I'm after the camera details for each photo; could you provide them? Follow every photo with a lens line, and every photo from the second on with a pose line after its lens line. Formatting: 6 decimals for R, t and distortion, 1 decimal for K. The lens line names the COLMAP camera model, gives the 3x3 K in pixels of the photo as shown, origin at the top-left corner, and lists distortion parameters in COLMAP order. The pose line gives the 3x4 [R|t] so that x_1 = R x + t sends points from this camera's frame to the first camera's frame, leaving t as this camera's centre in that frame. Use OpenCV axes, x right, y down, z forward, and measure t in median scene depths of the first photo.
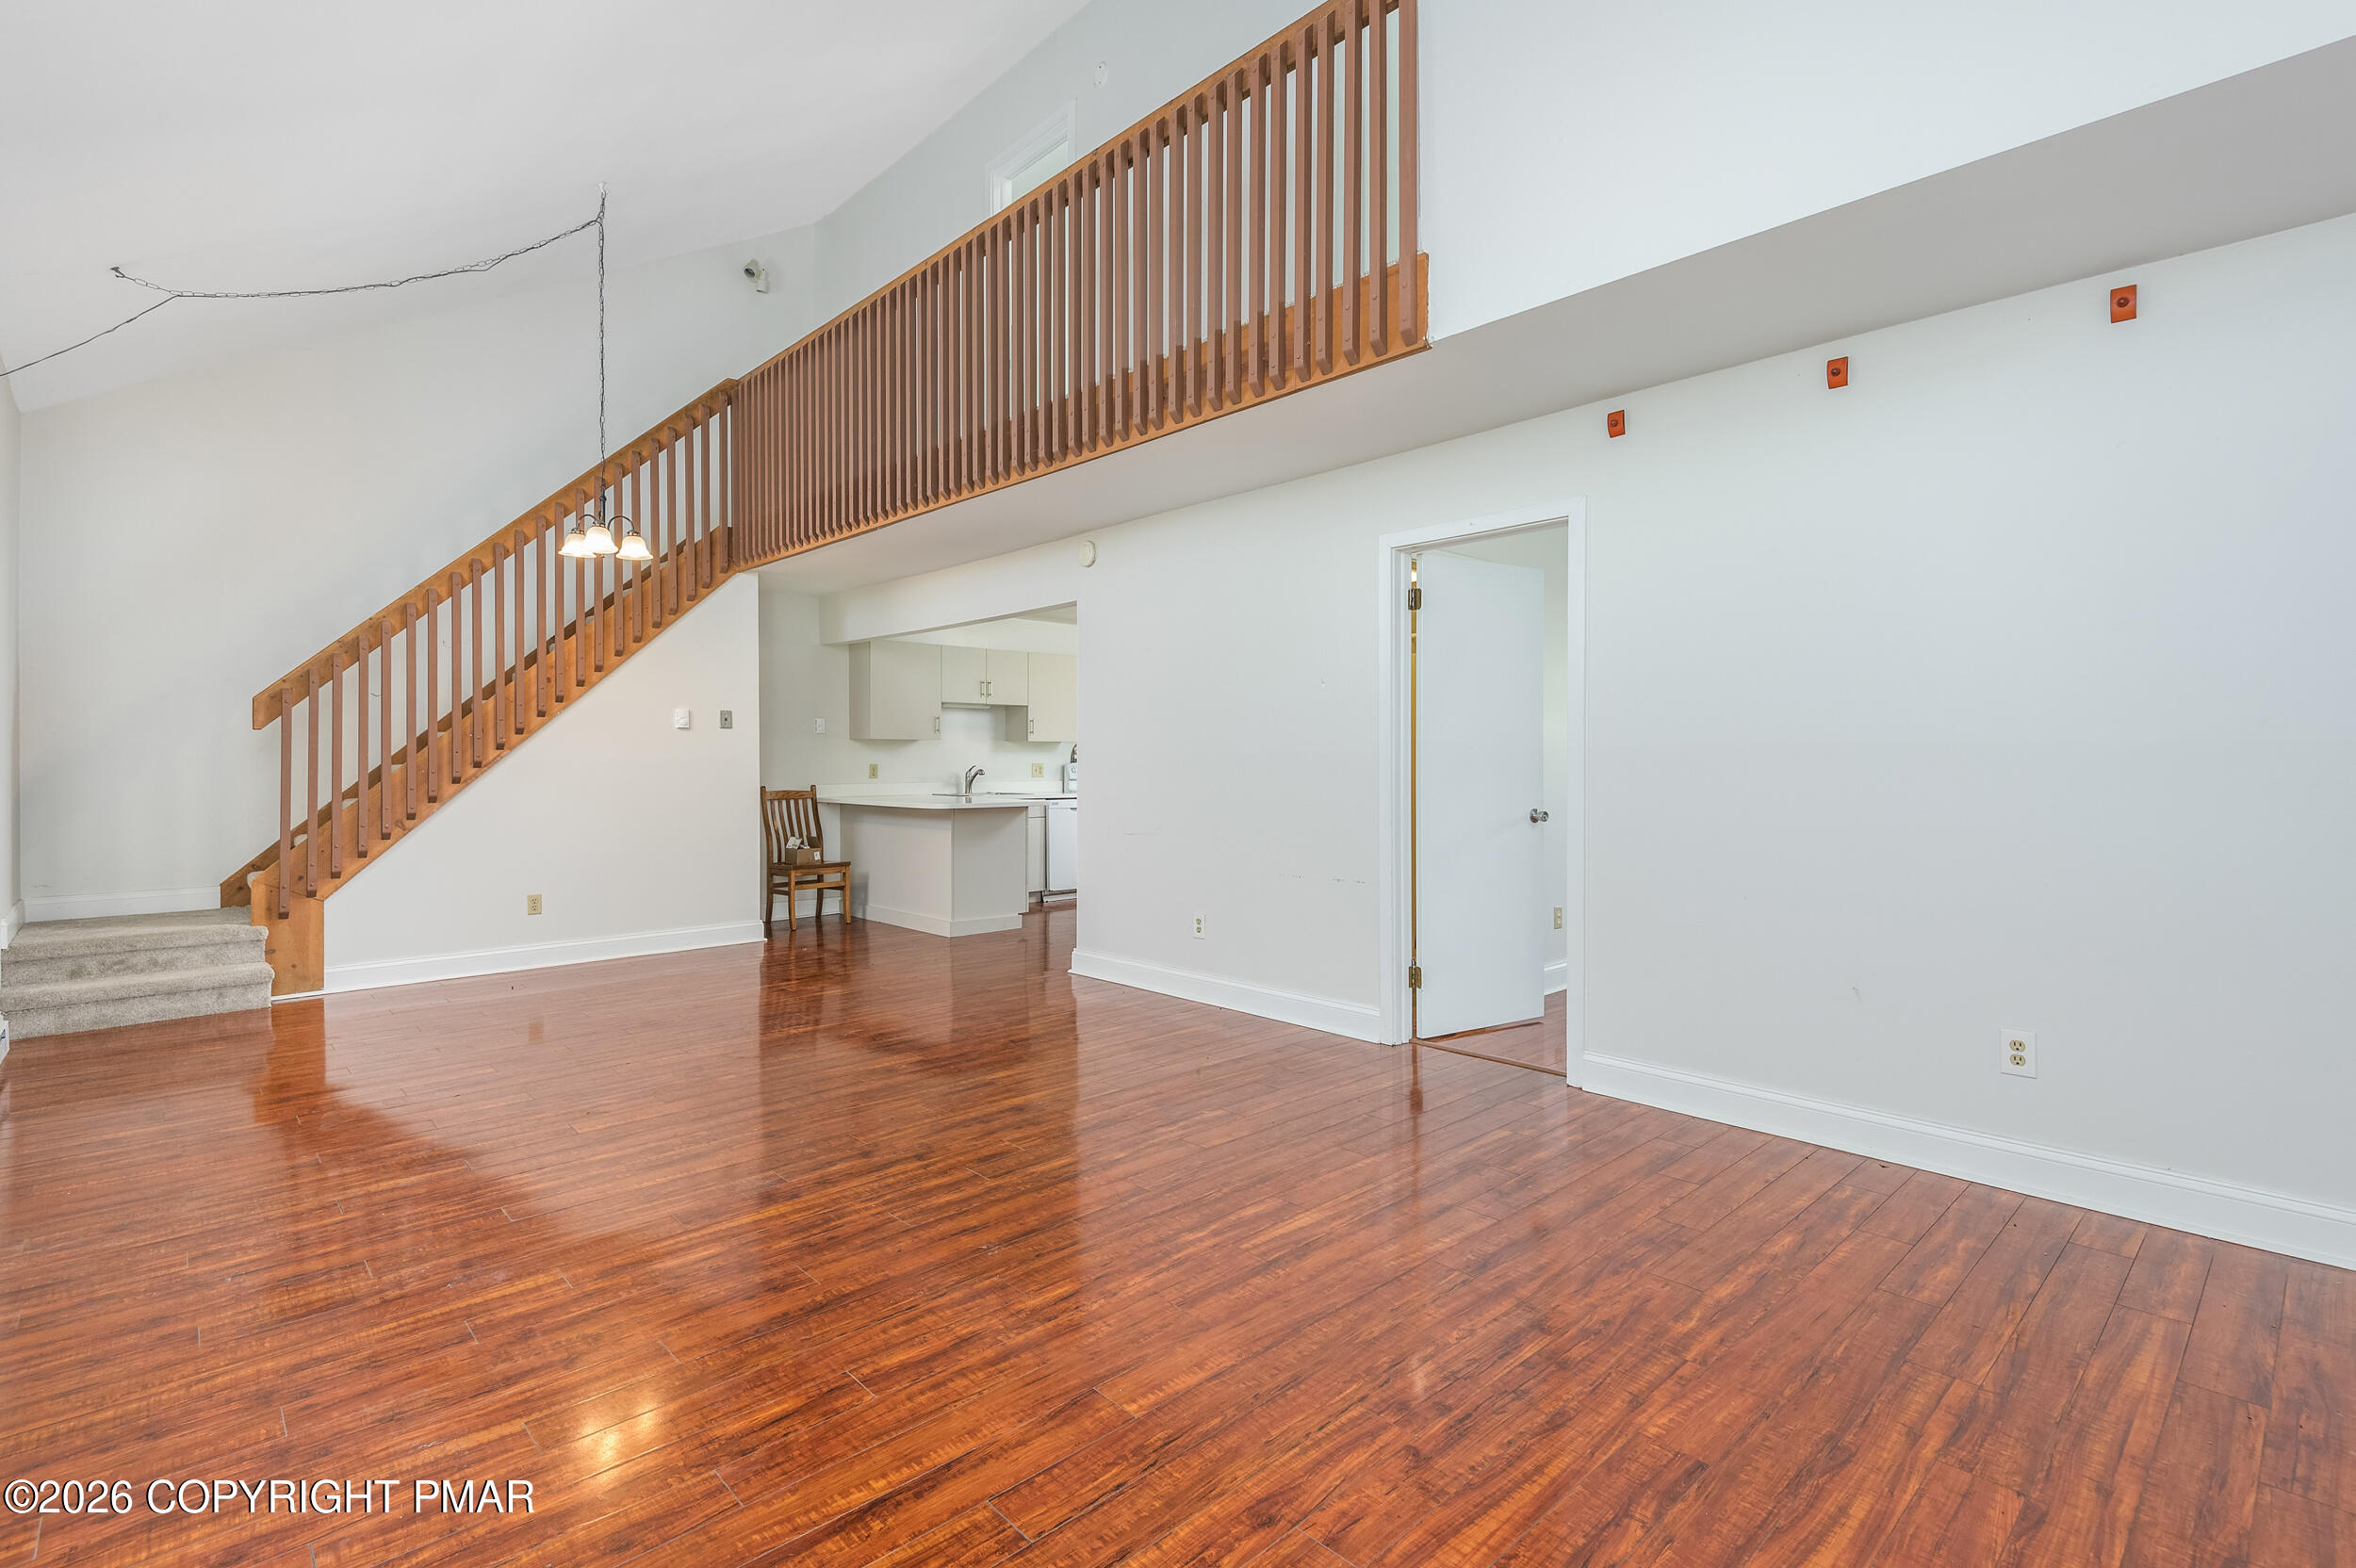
lens RADIAL K [[1097.4, 0, 1199.7], [0, 1097.4, 742.0], [0, 0, 1]] dist [0.015419, -0.005840]
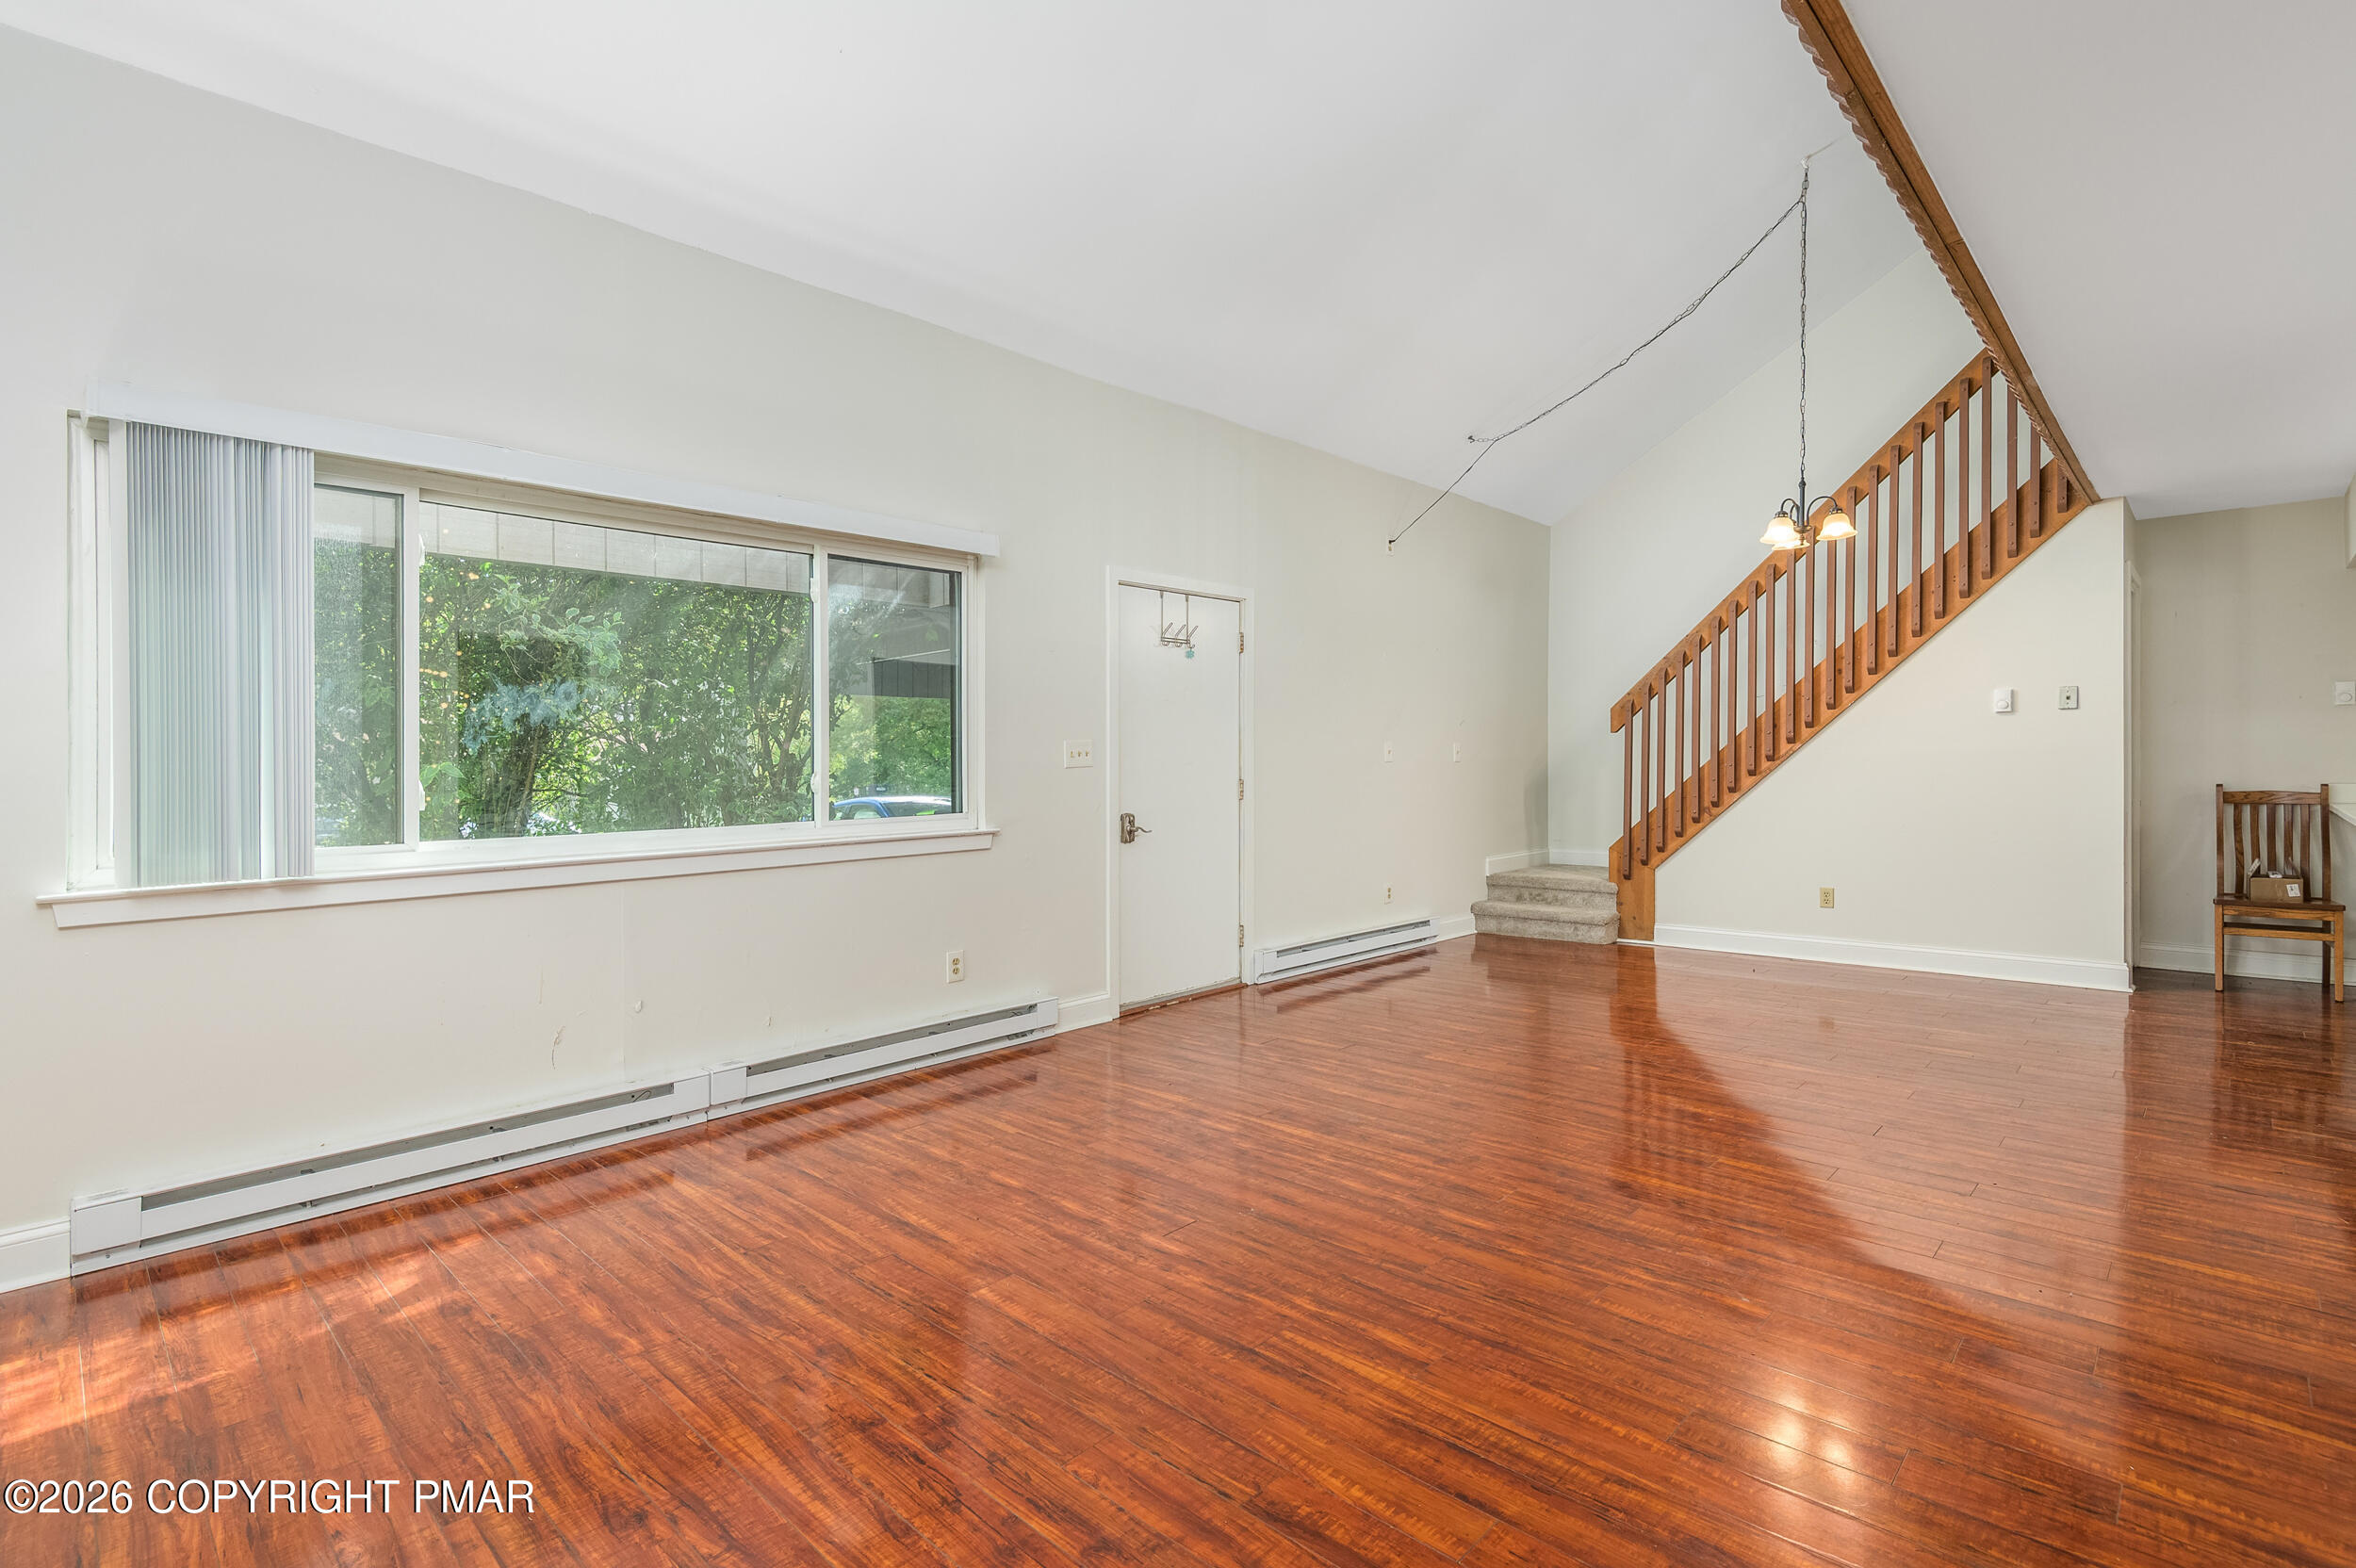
lens RADIAL K [[1097.4, 0, 1172.8], [0, 1097.4, 776.4], [0, 0, 1]] dist [0.015419, -0.005840]
pose [[0.041814, 0.014328, -0.999023, 0.470962], [0.031315, 0.999387, 0.015644, 0.003667], [0.998635, -0.031939, 0.041339, 0.470358]]
